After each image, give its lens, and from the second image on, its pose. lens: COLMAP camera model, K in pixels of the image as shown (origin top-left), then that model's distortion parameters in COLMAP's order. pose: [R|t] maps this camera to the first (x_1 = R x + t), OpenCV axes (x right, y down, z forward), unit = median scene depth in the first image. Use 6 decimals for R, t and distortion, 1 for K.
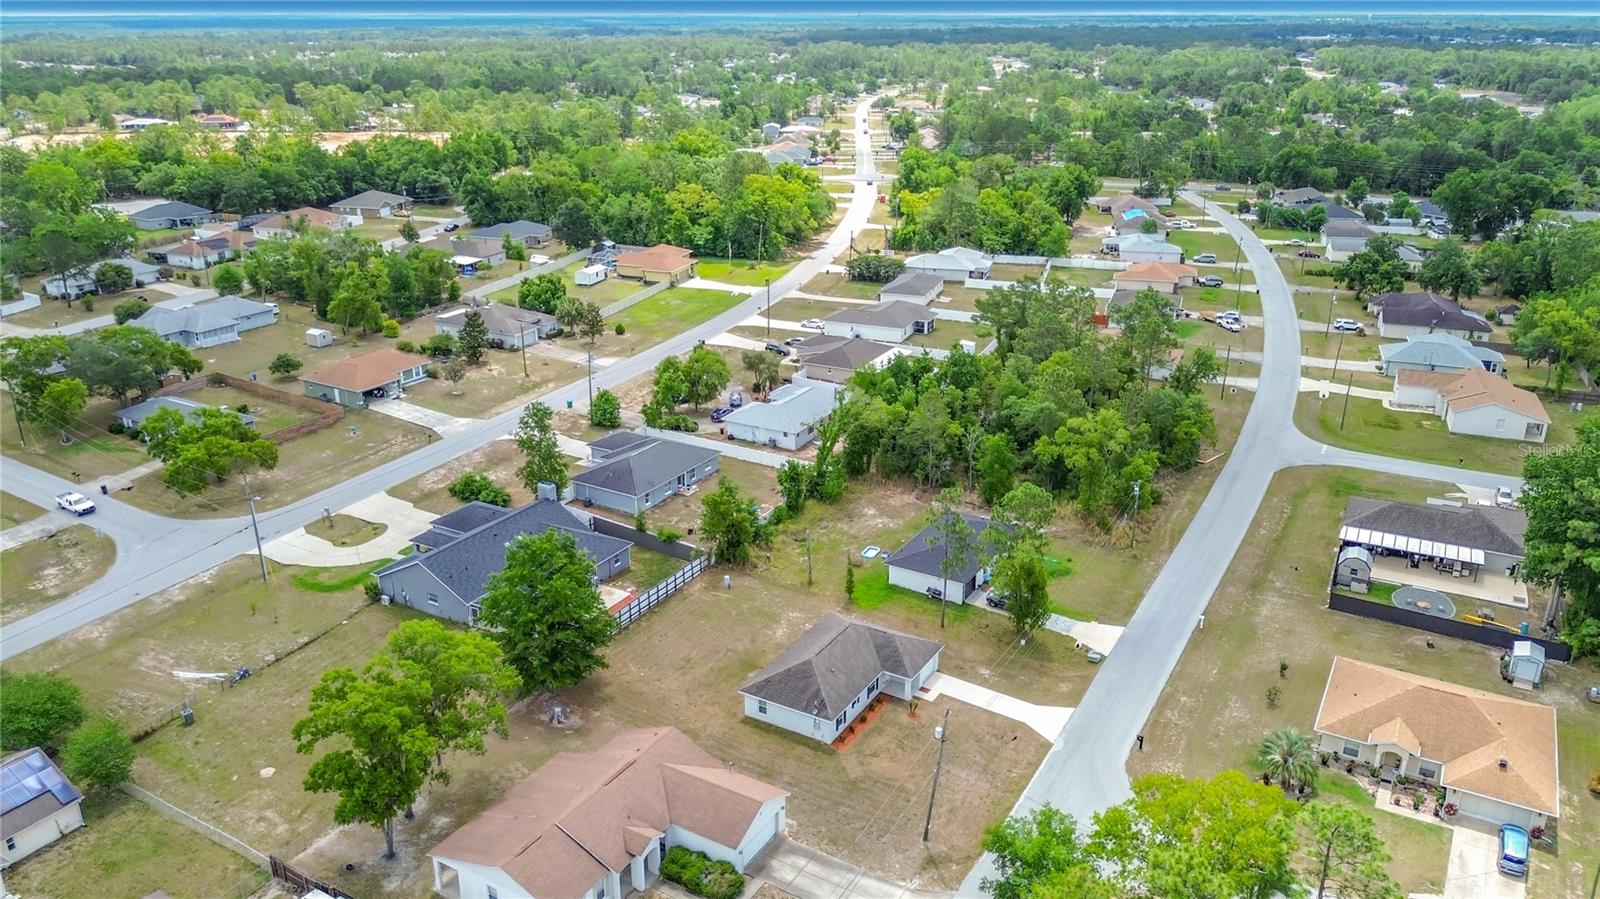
lens RADIAL K [[1154.1, 0, 806.2], [0, 1154.1, 446.4], [0, 0, 1]] dist [0.047997, -0.071993]
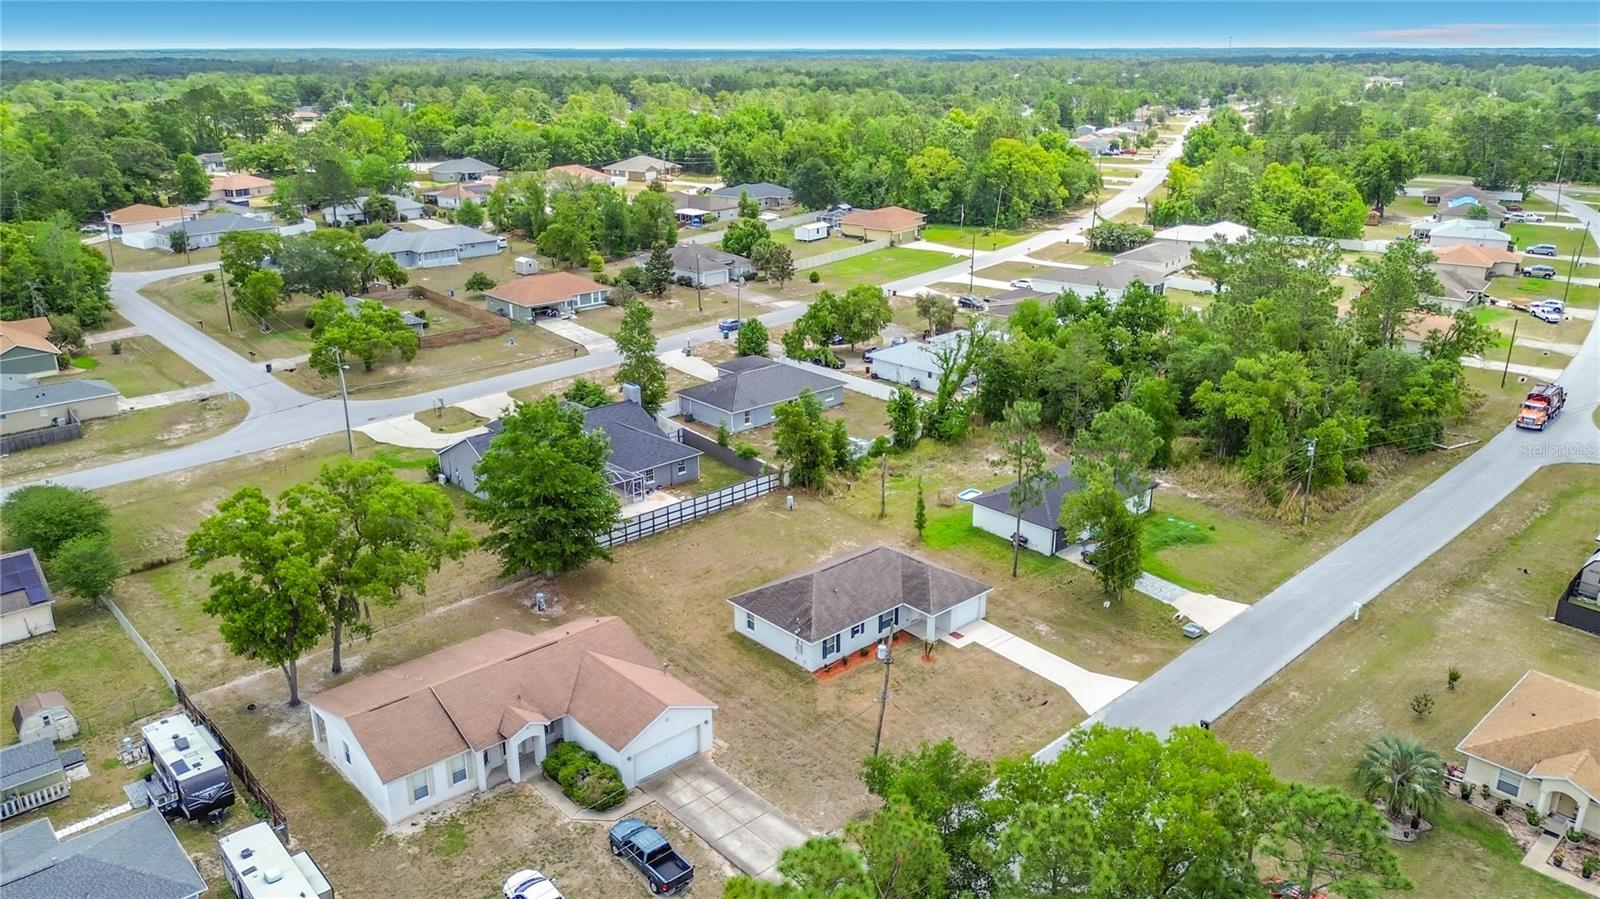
lens RADIAL K [[1154.1, 0, 806.2], [0, 1154.1, 446.4], [0, 0, 1]] dist [0.047997, -0.071993]
pose [[0.956709, 0.093378, -0.275661, 0.160133], [-0.100146, 0.994917, -0.010546, 0.071976], [0.273275, 0.037695, 0.961197, 0.132039]]
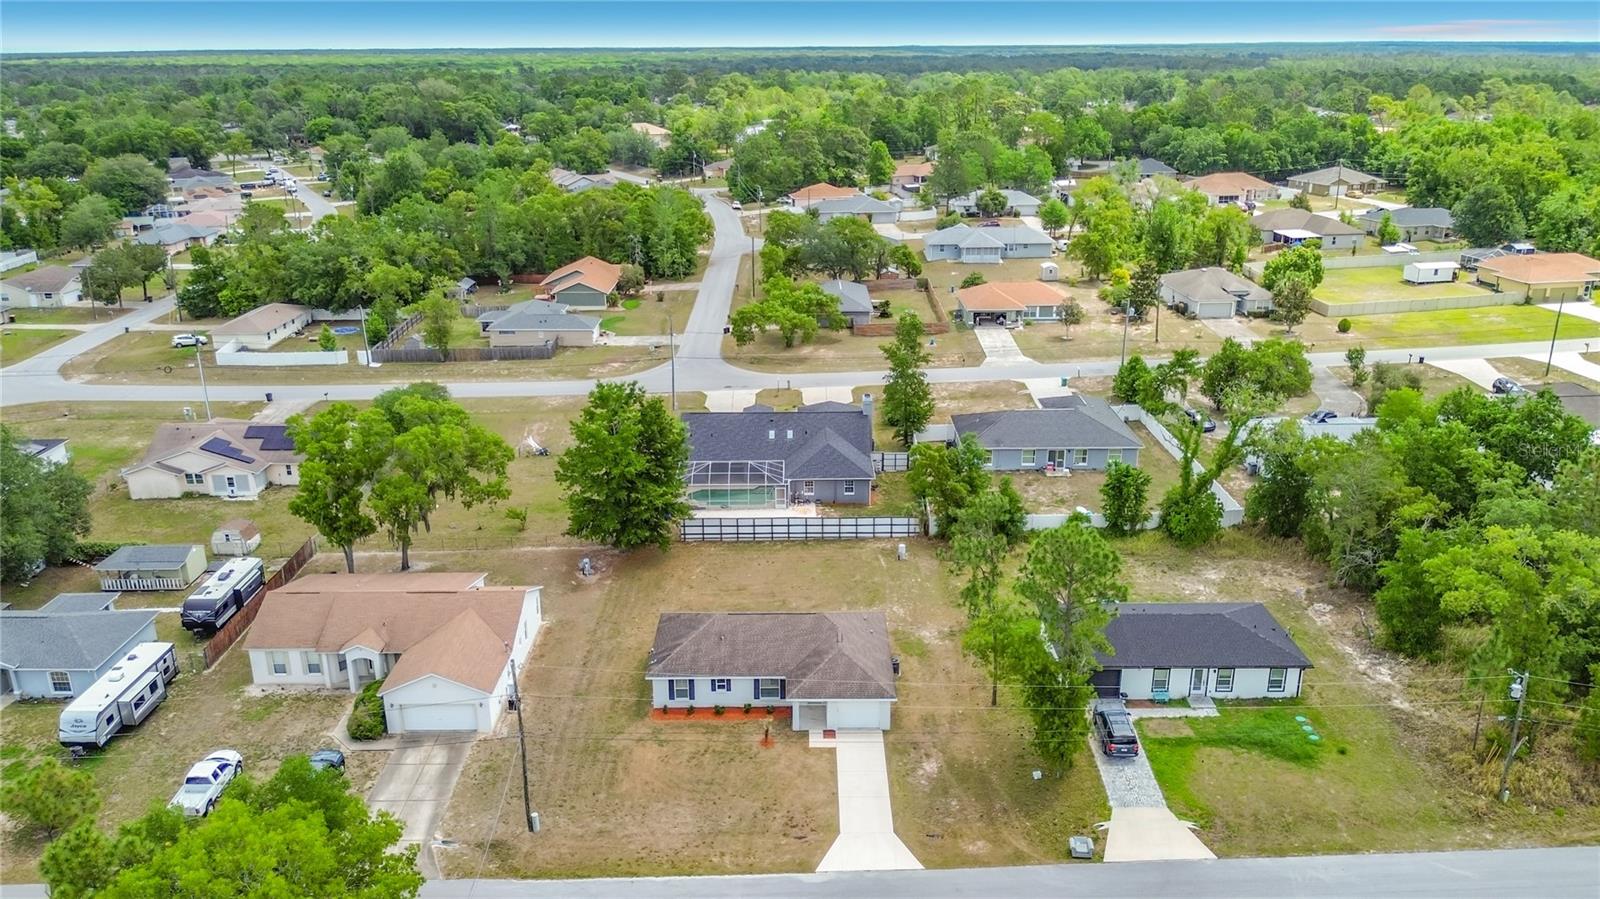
lens RADIAL K [[1165.8, 0, 806.1], [0, 1165.8, 455.9], [0, 0, 1]] dist [0.051868, -0.082660]
pose [[0.512661, 0.280802, -0.811375, 0.470942], [-0.293569, 0.945379, 0.141690, -0.036301], [0.806844, 0.165556, 0.567093, 0.414064]]
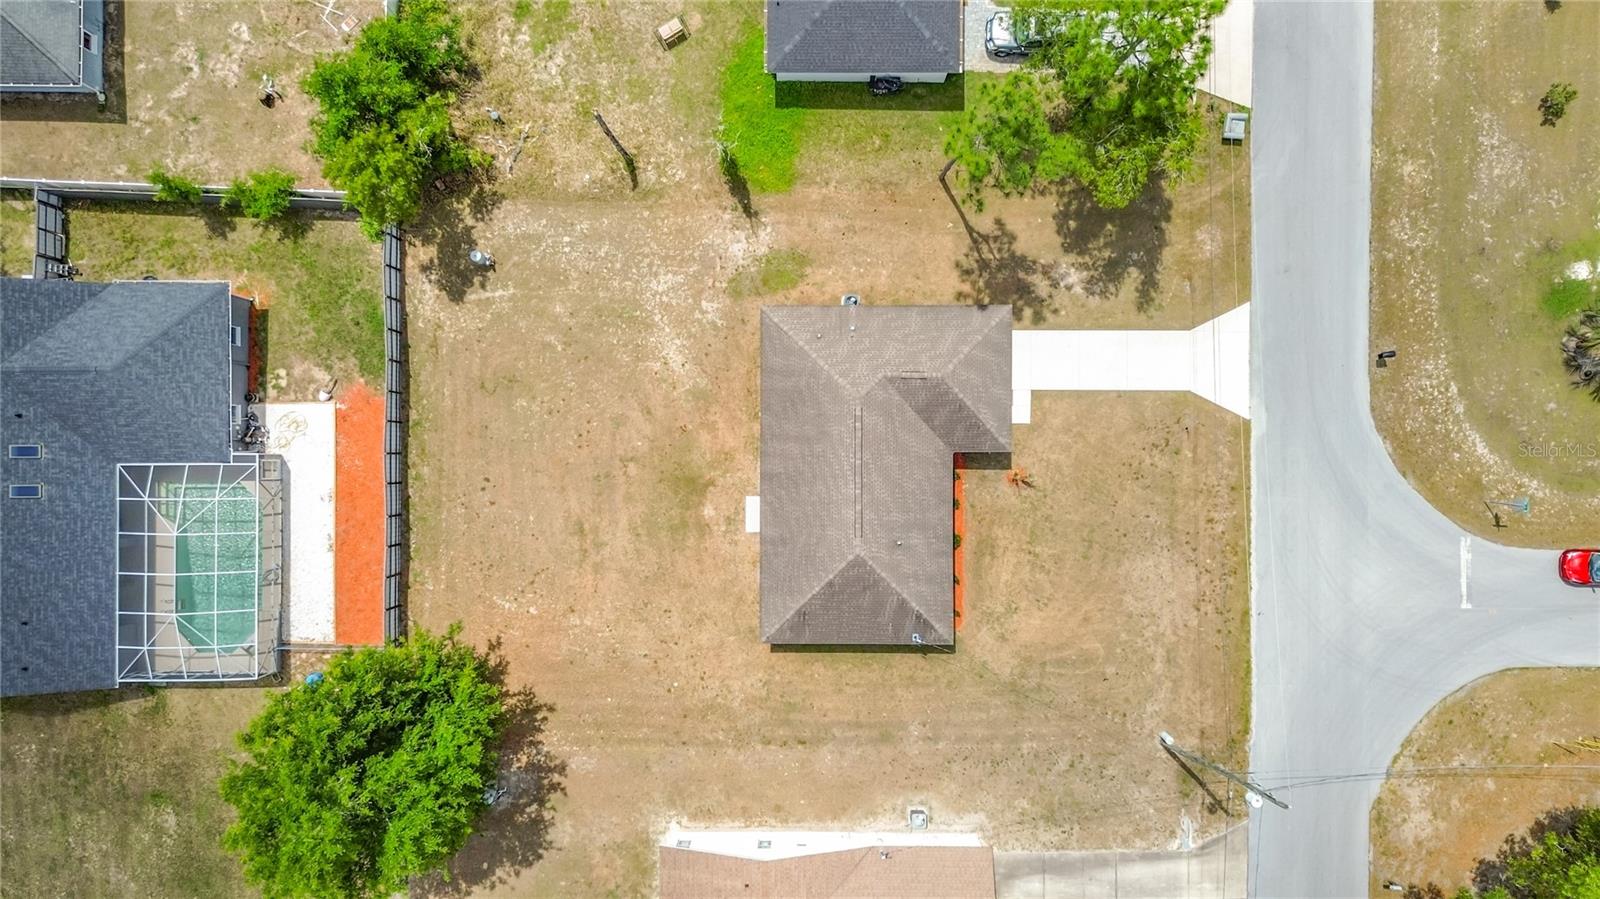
lens RADIAL K [[1154.1, 0, 806.2], [0, 1154.1, 446.4], [0, 0, 1]] dist [0.047997, -0.071993]
pose [[0.862168, -0.506618, 0.002220, 0.004753], [0.183013, 0.315533, 0.931099, -0.237457], [-0.472412, -0.802357, 0.364760, 0.616278]]
